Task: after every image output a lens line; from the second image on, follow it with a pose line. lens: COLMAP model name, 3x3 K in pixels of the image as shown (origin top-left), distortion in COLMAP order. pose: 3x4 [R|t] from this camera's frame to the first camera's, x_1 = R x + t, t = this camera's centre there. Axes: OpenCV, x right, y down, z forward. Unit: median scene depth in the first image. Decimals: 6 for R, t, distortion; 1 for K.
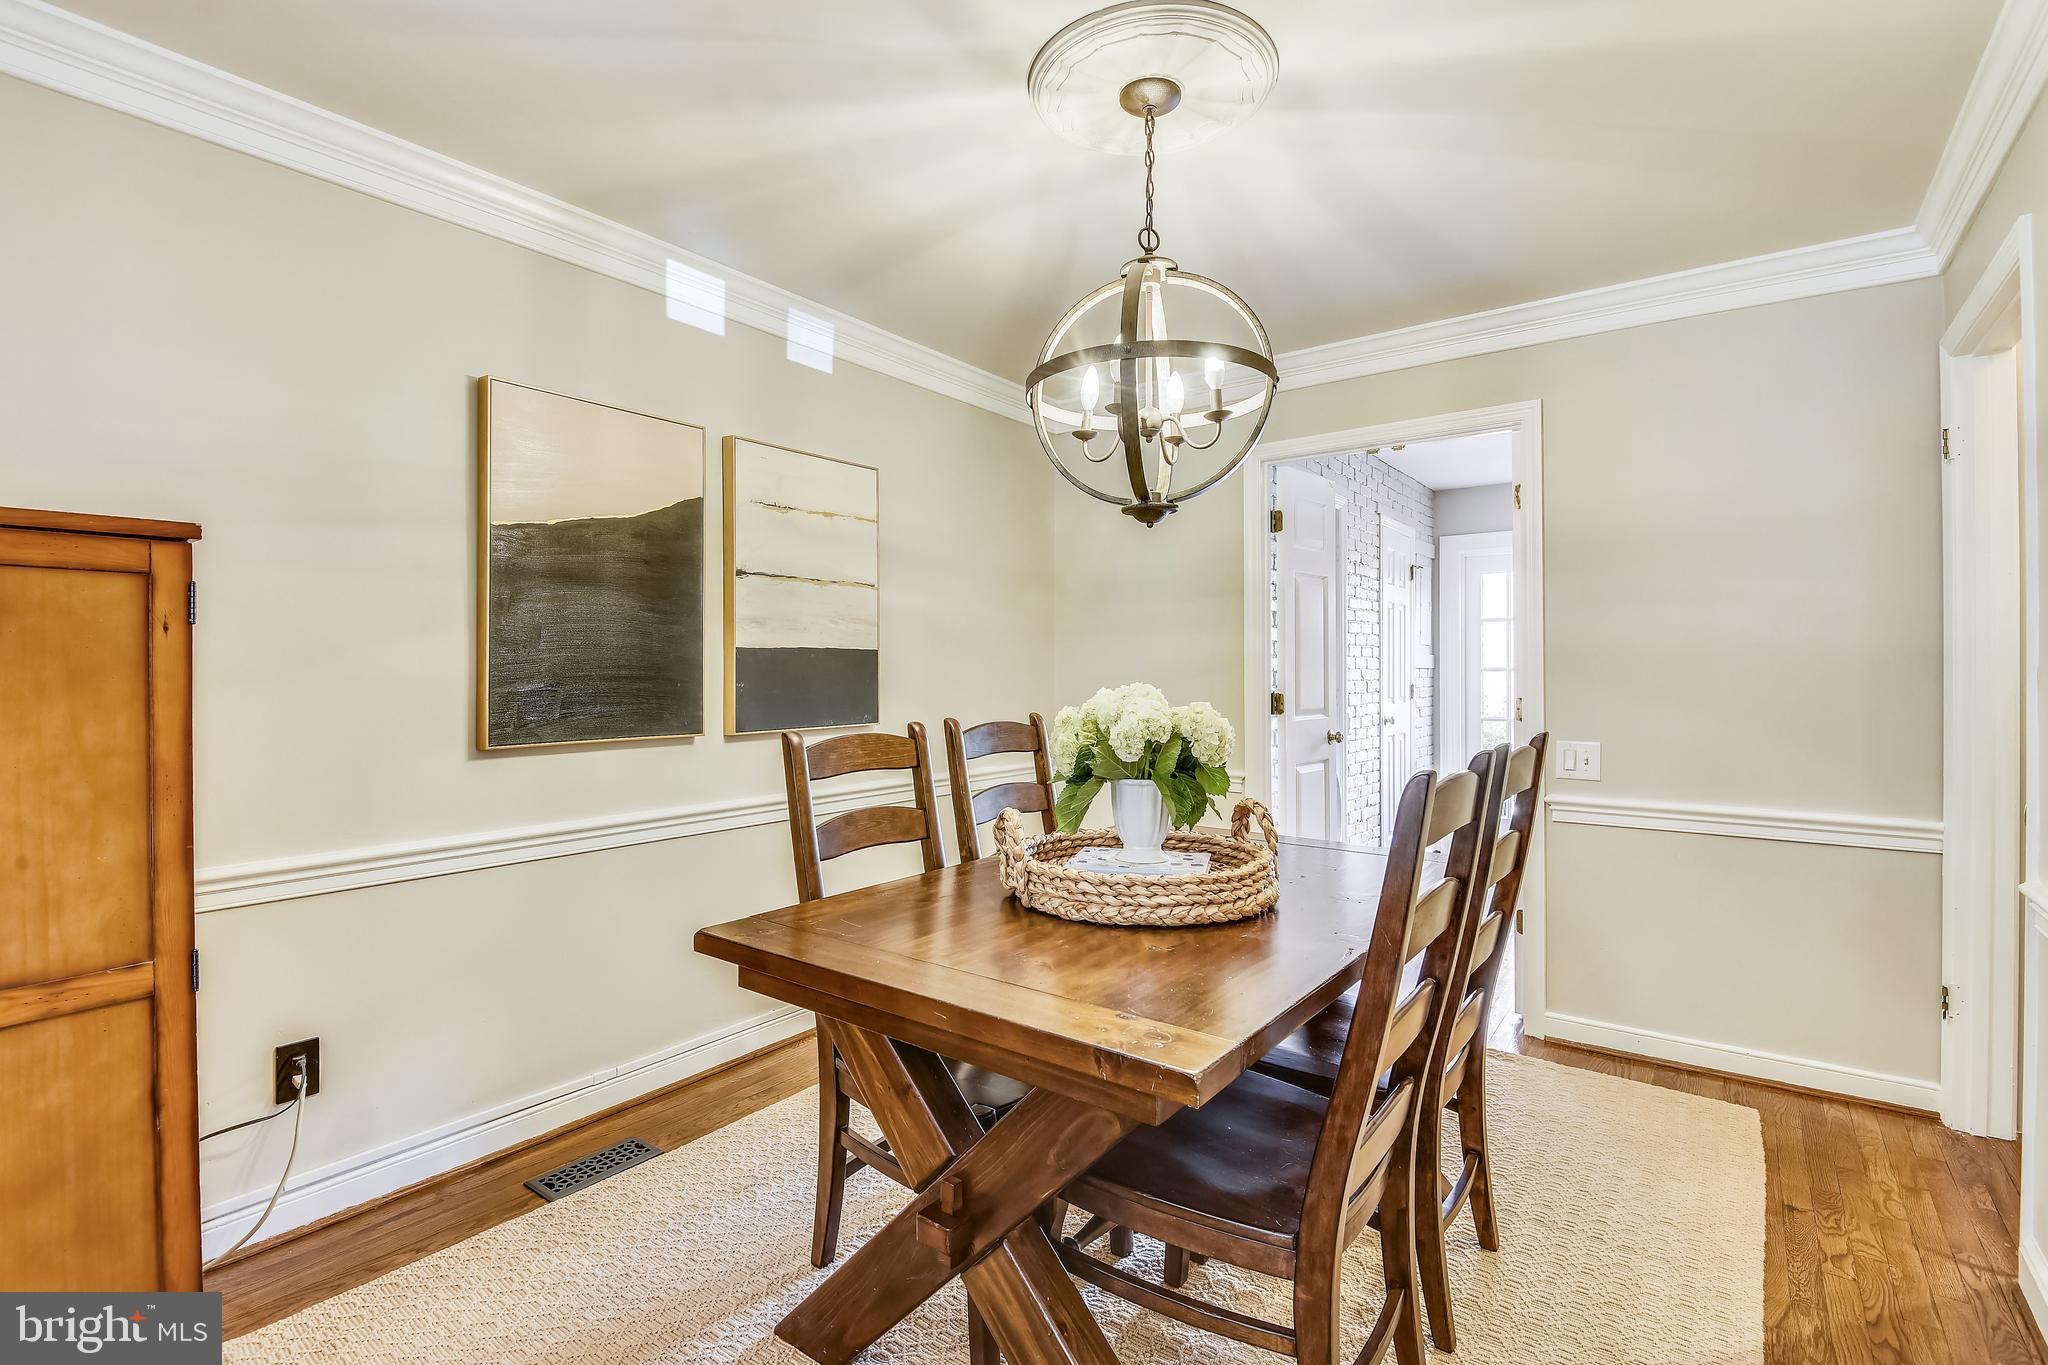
lens RADIAL K [[957.5, 0, 1024.0], [0, 957.5, 682.5], [0, 0, 1]] dist [-0.001183, -0.000448]
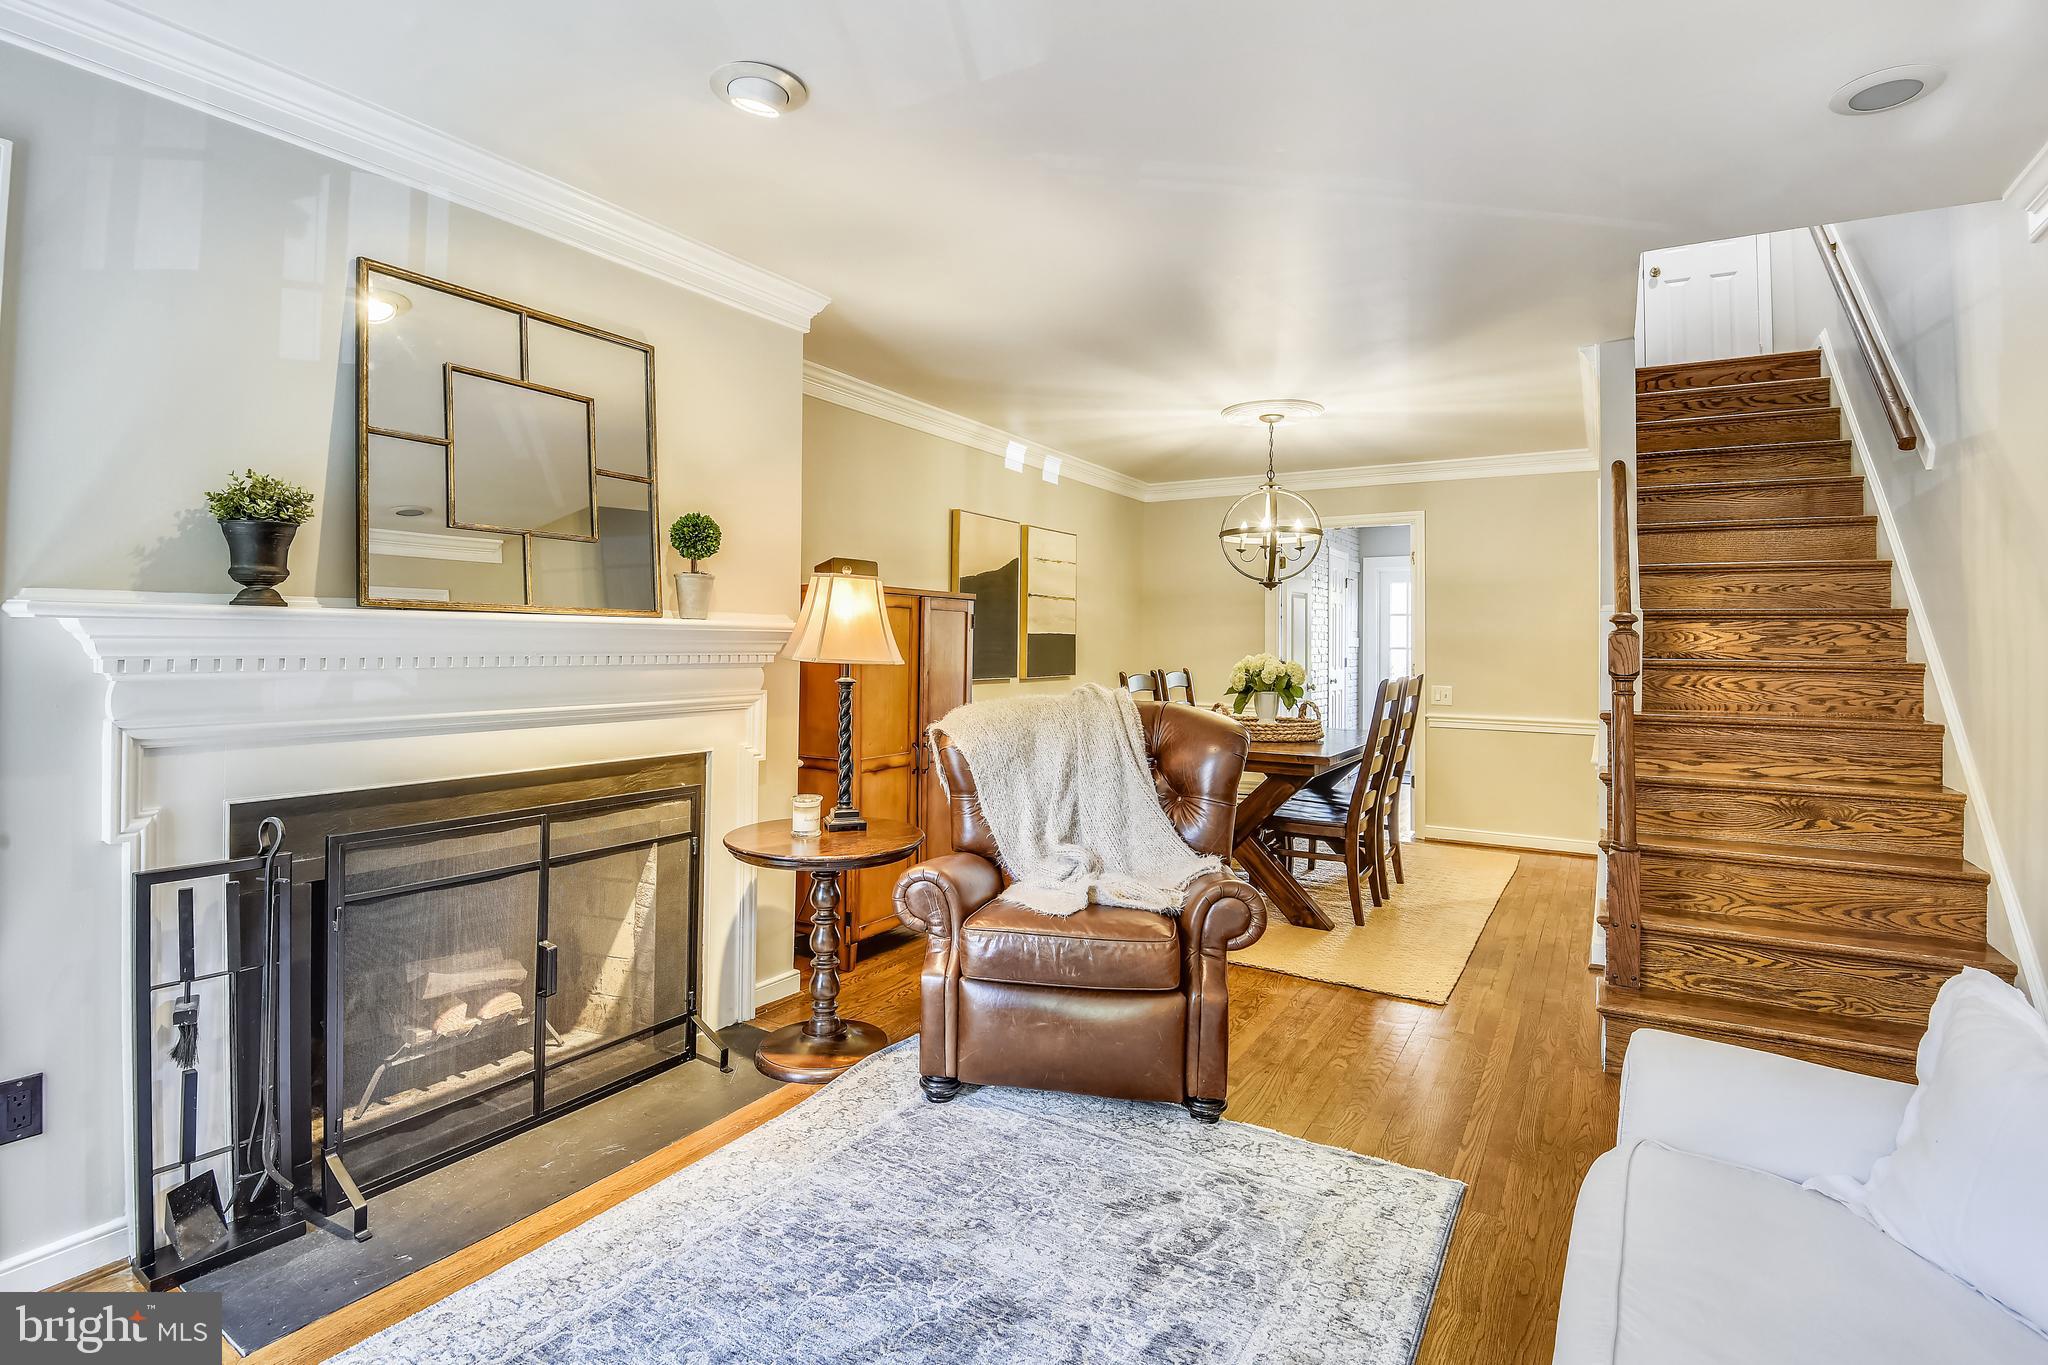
lens RADIAL K [[979.7, 0, 1016.5], [0, 979.7, 628.6], [0, 0, 1]] dist [-0.028149, -0.000733]
pose [[0.996005, 0.014156, 0.088165, -0.526390], [-0.011786, 0.999556, -0.027355, 0.009556], [-0.088514, 0.026206, 0.995730, -1.029716]]
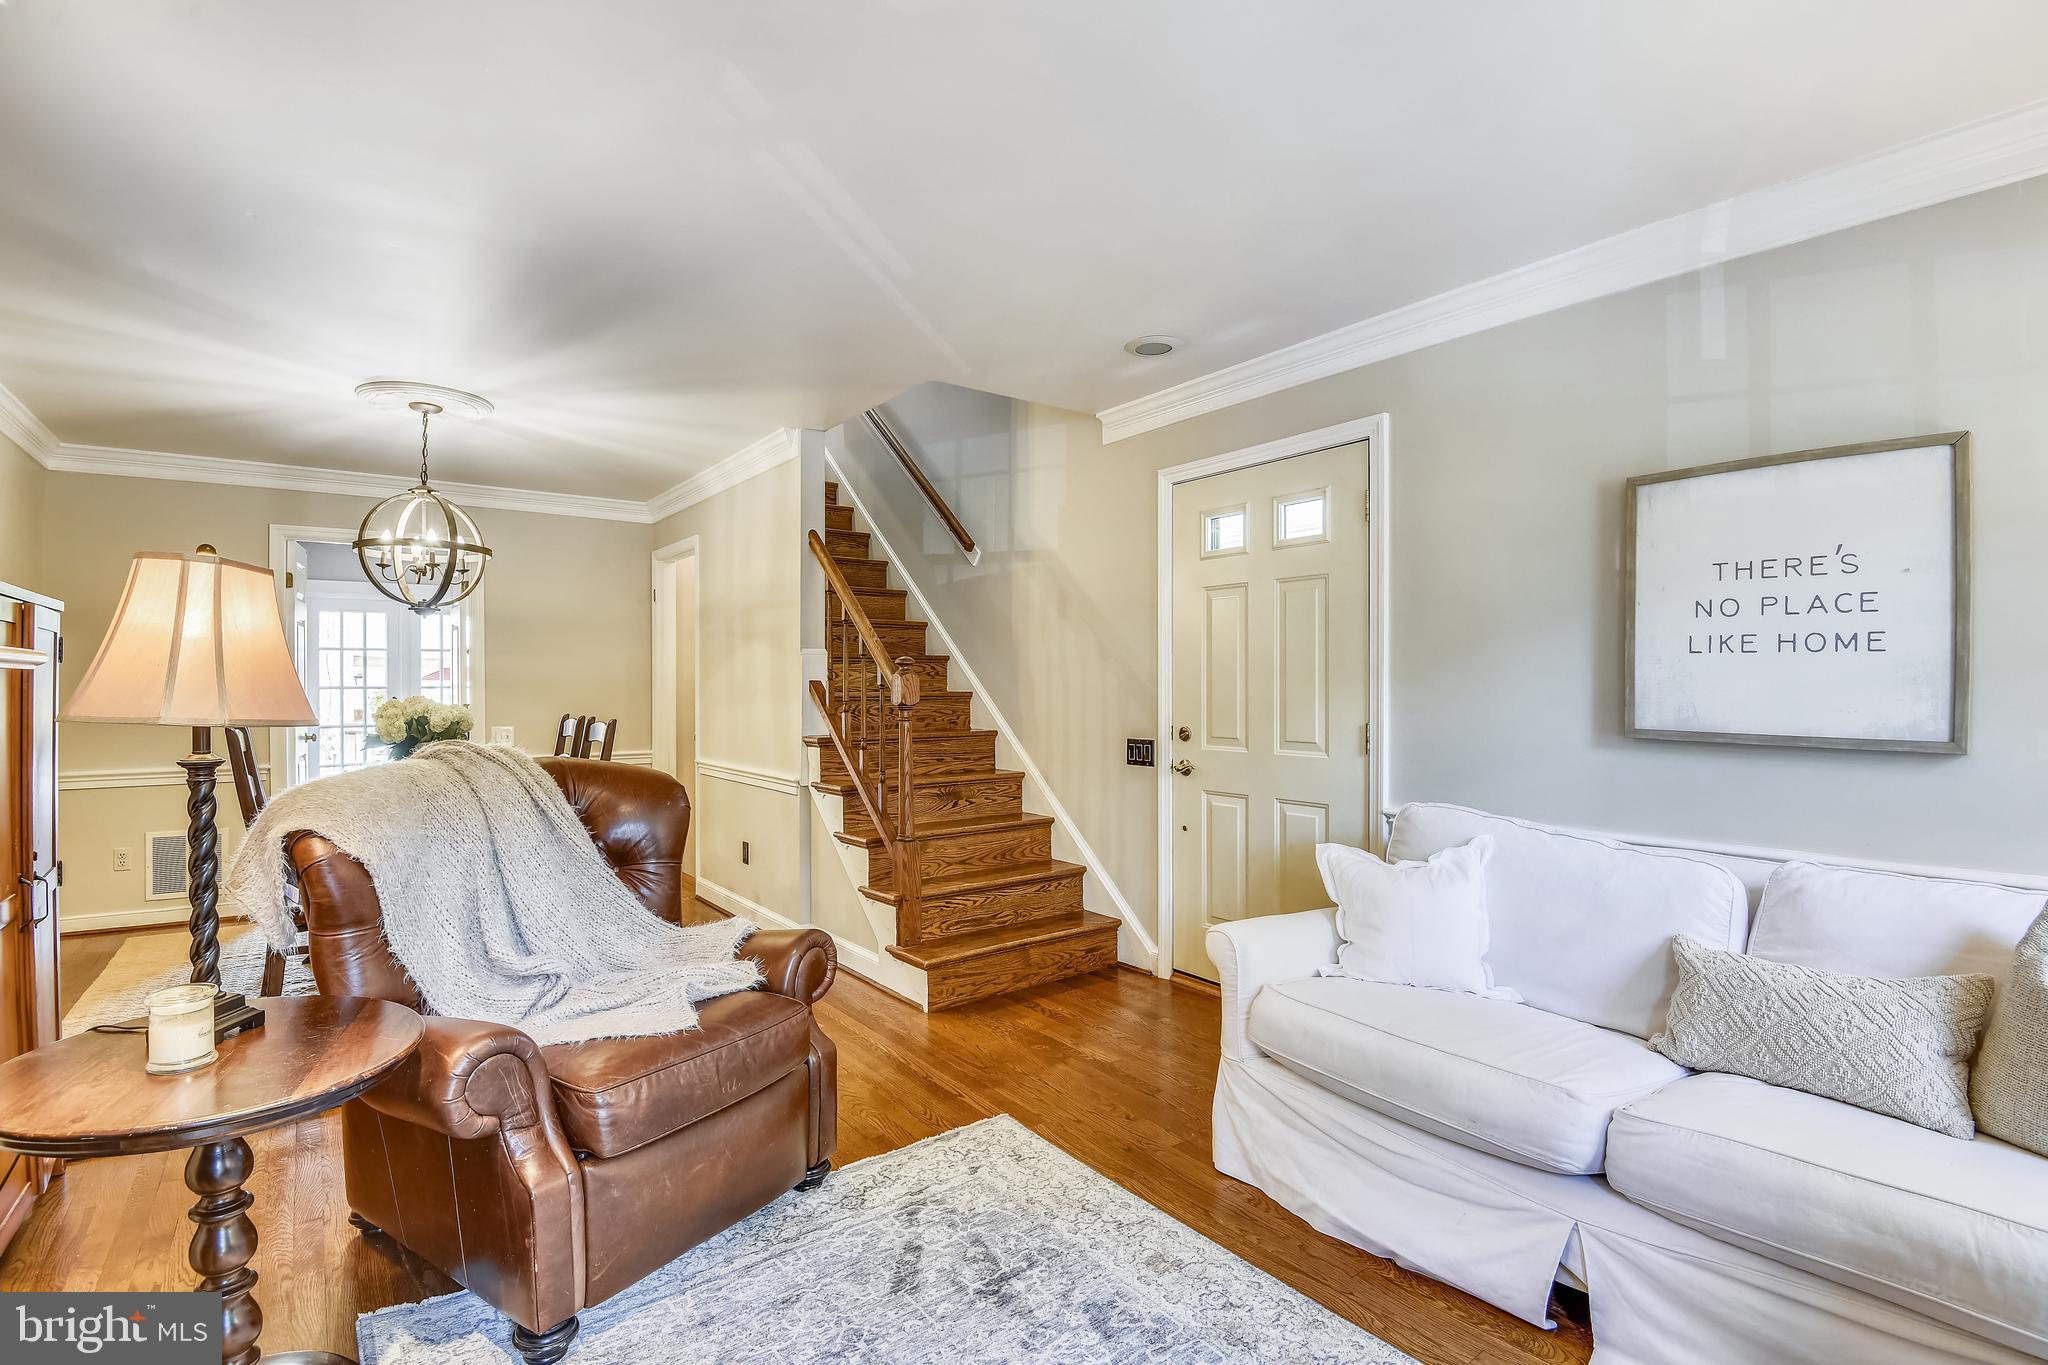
lens RADIAL K [[957.5, 0, 1024.0], [0, 957.5, 682.5], [0, 0, 1]] dist [-0.001183, -0.000448]
pose [[0.283400, -0.000194, 0.959002, -1.024151], [0.015144, 0.999876, -0.004273, -0.000791], [-0.958882, 0.015734, 0.283367, -0.565017]]
